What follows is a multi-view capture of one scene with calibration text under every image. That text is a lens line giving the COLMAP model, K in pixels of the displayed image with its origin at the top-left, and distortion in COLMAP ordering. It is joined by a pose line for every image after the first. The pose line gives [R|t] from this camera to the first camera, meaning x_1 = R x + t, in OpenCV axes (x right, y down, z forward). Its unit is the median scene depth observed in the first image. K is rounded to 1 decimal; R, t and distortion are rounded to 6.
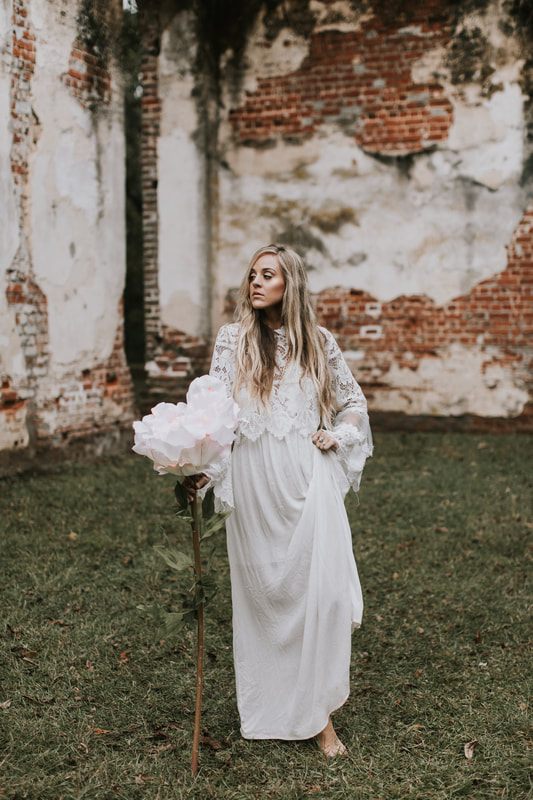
lens RADIAL K [[1209.5, 0, 266.5], [0, 1209.5, 400.0], [0, 0, 1]] dist [-0.026959, -0.130080]
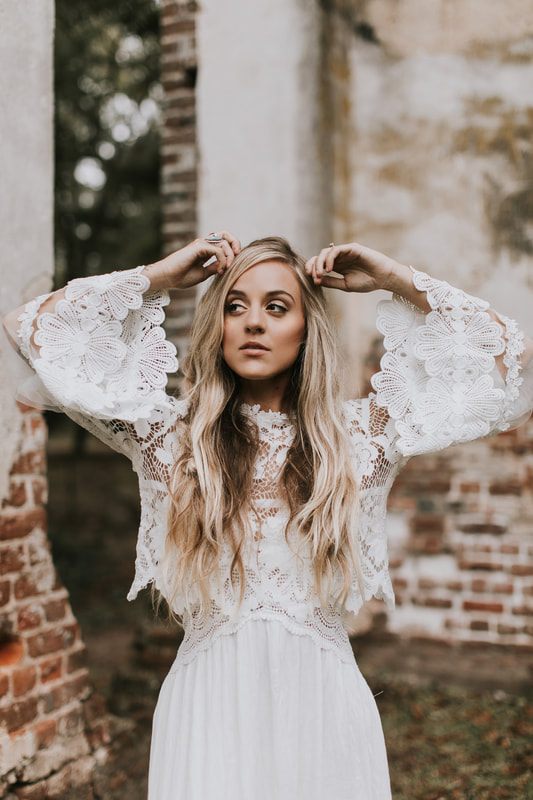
lens RADIAL K [[1250.8, 0, 293.8], [0, 1250.8, 399.3], [0, 0, 1]] dist [-0.002579, -0.133806]
pose [[0.998076, 0.000459, -0.061998, -0.034766], [-0.003962, 0.998401, -0.056381, -0.051862], [0.061873, 0.056518, 0.996483, 0.632344]]
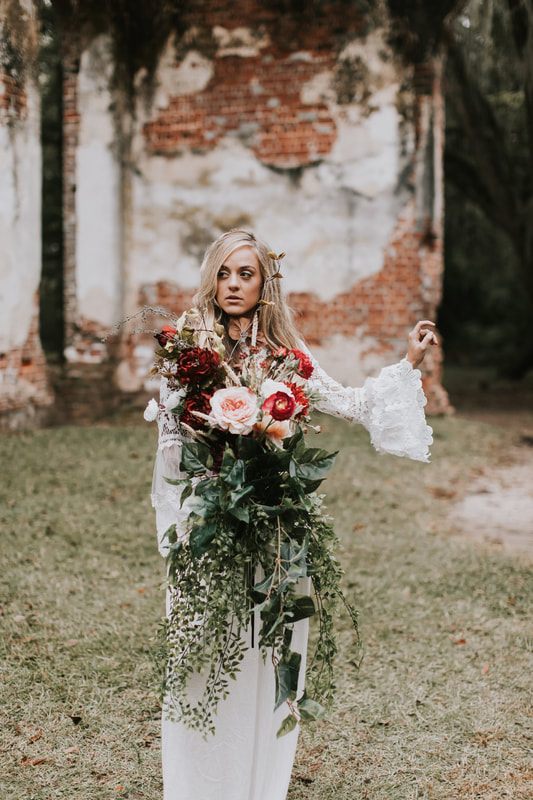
lens RADIAL K [[1209.5, 0, 266.5], [0, 1209.5, 400.0], [0, 0, 1]] dist [-0.026959, -0.130080]
pose [[0.999582, 0.010609, 0.026899, 0.059962], [-0.010675, 0.999940, 0.002329, 0.012130], [-0.026872, -0.002616, 0.999635, -0.125950]]
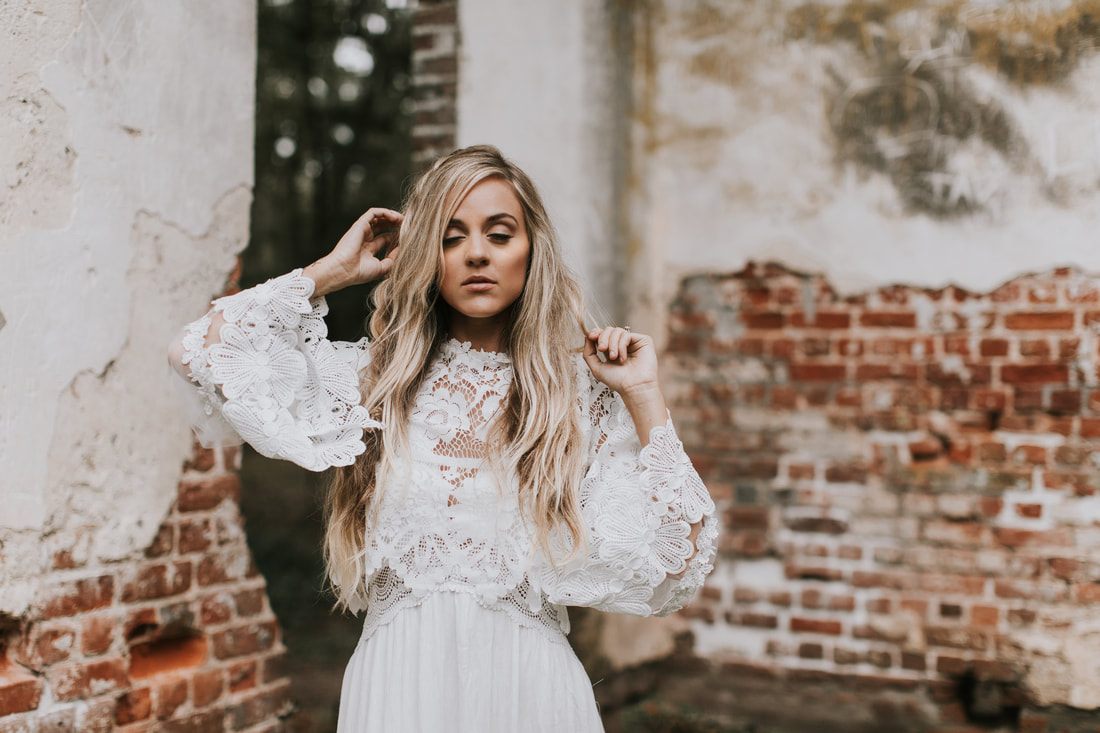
lens RADIAL K [[1707.3, 0, 551.6], [0, 1707.3, 346.6], [0, 0, 1]] dist [-0.016496, 0.051752]
pose [[0.994050, 0.018571, -0.107329, -0.018863], [-0.025745, 0.997498, -0.065848, -0.047523], [0.105837, 0.068219, 0.992041, 0.607265]]
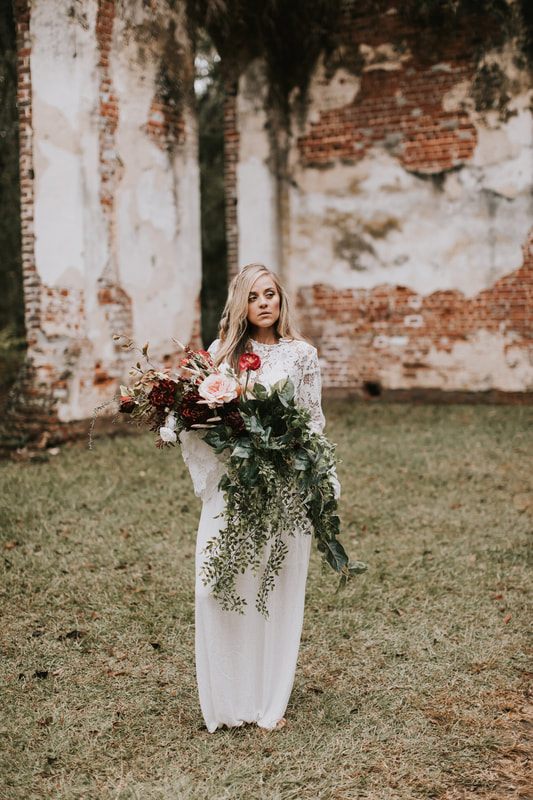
lens RADIAL K [[1202.6, 0, 233.5], [0, 1202.6, 396.4], [0, 0, 1]] dist [-0.020713, -0.214003]
pose [[0.985499, -0.006531, -0.169555, 0.115022], [0.007297, 0.999966, 0.003896, 0.012303], [0.169524, -0.005076, 0.985513, -0.202031]]
